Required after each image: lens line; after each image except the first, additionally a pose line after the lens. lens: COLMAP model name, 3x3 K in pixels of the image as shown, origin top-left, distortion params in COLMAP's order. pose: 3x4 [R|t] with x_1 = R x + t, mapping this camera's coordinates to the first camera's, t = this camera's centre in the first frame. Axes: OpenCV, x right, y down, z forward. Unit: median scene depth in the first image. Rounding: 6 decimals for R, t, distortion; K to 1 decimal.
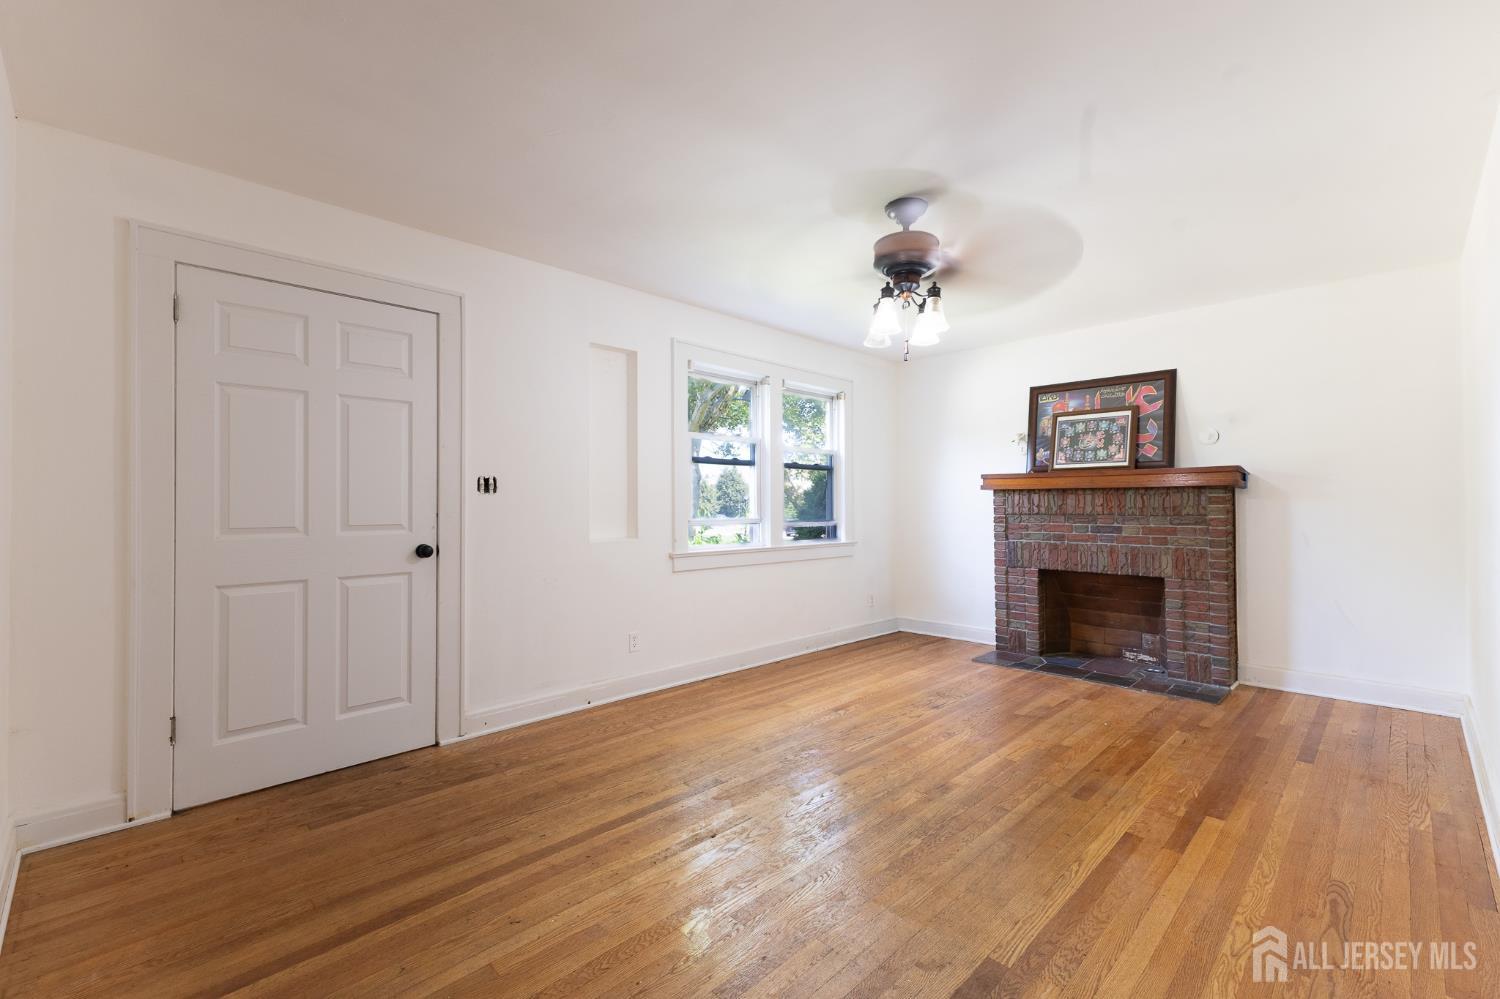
lens RADIAL K [[644.9, 0, 744.6], [0, 644.9, 499.4], [0, 0, 1]] dist [0.008975, -0.001205]
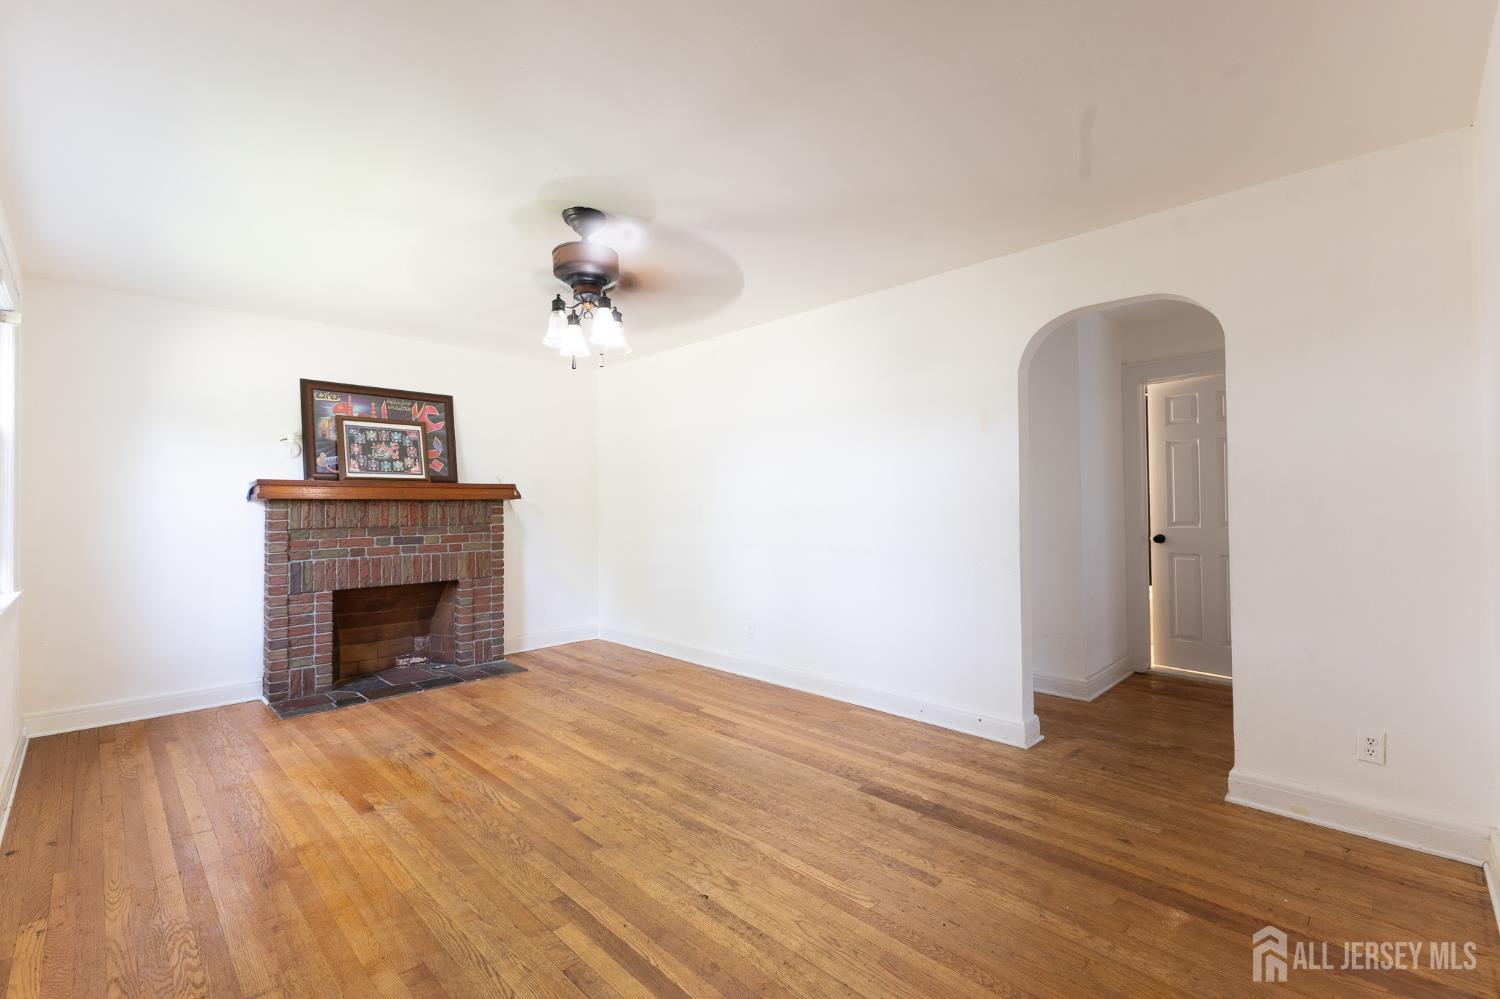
lens RADIAL K [[644.9, 0, 755.4], [0, 644.9, 503.6], [0, 0, 1]] dist [0.008975, -0.001205]
pose [[-0.016693, 0.007622, 0.999832, -0.462775], [0.004330, 0.999962, -0.007551, -0.001404], [-0.999851, 0.004203, -0.016726, 0.471454]]
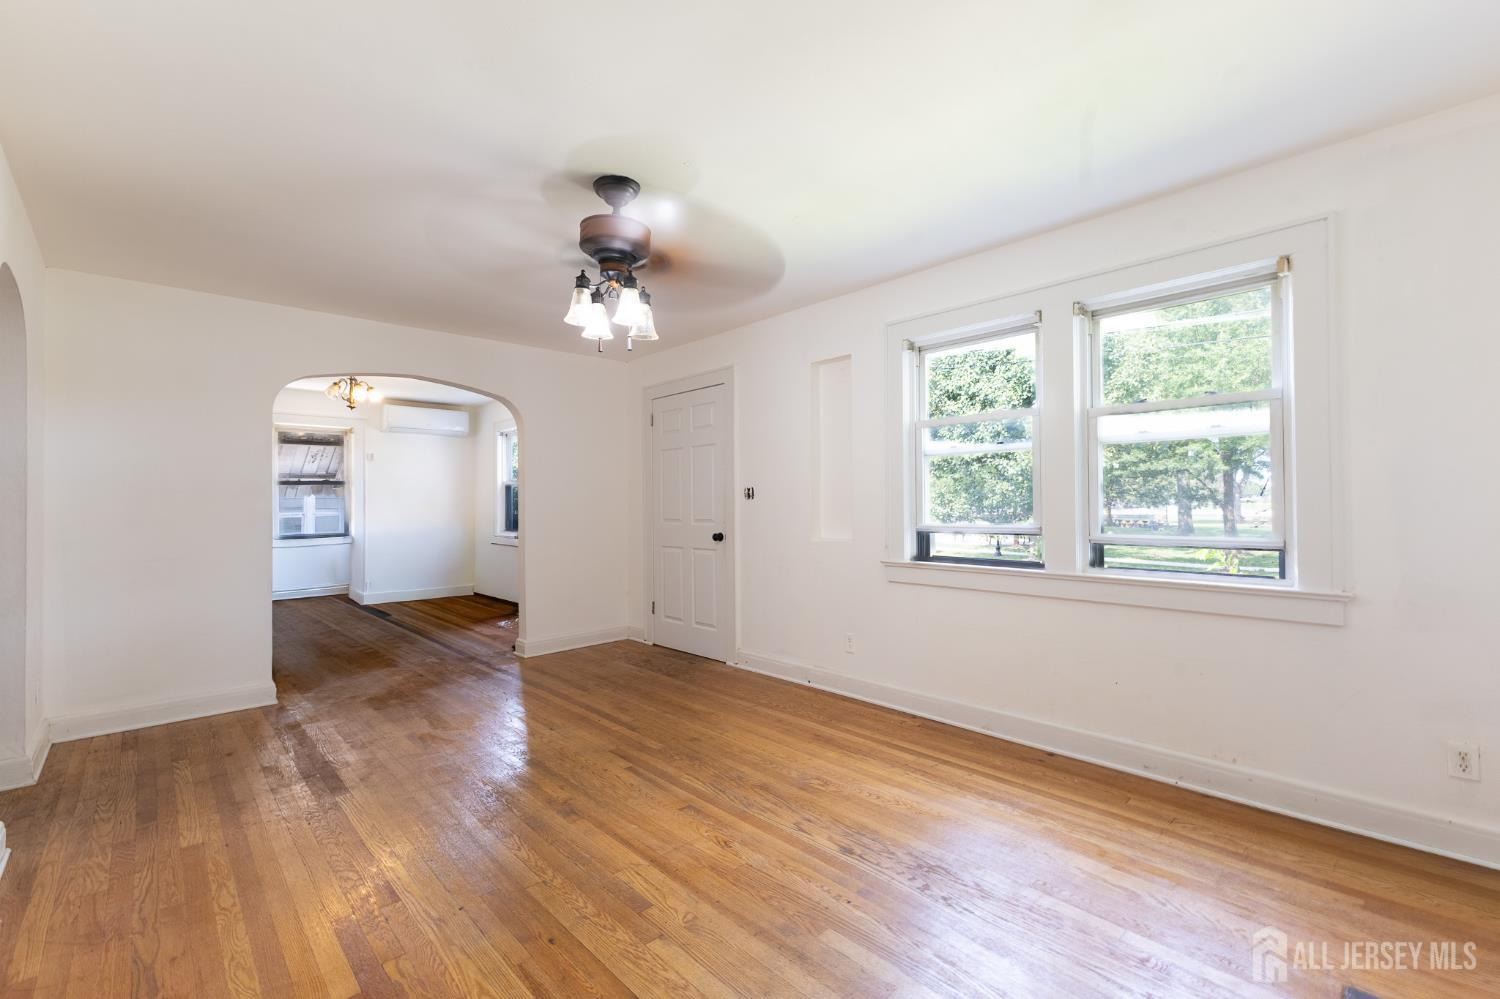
lens RADIAL K [[644.9, 0, 755.3], [0, 644.9, 498.5], [0, 0, 1]] dist [0.008975, -0.001205]
pose [[-0.020646, -0.007779, -0.999757, 0.728335], [0.015677, 0.999844, -0.008104, 0.000426], [0.999664, -0.015841, -0.020521, 0.757079]]
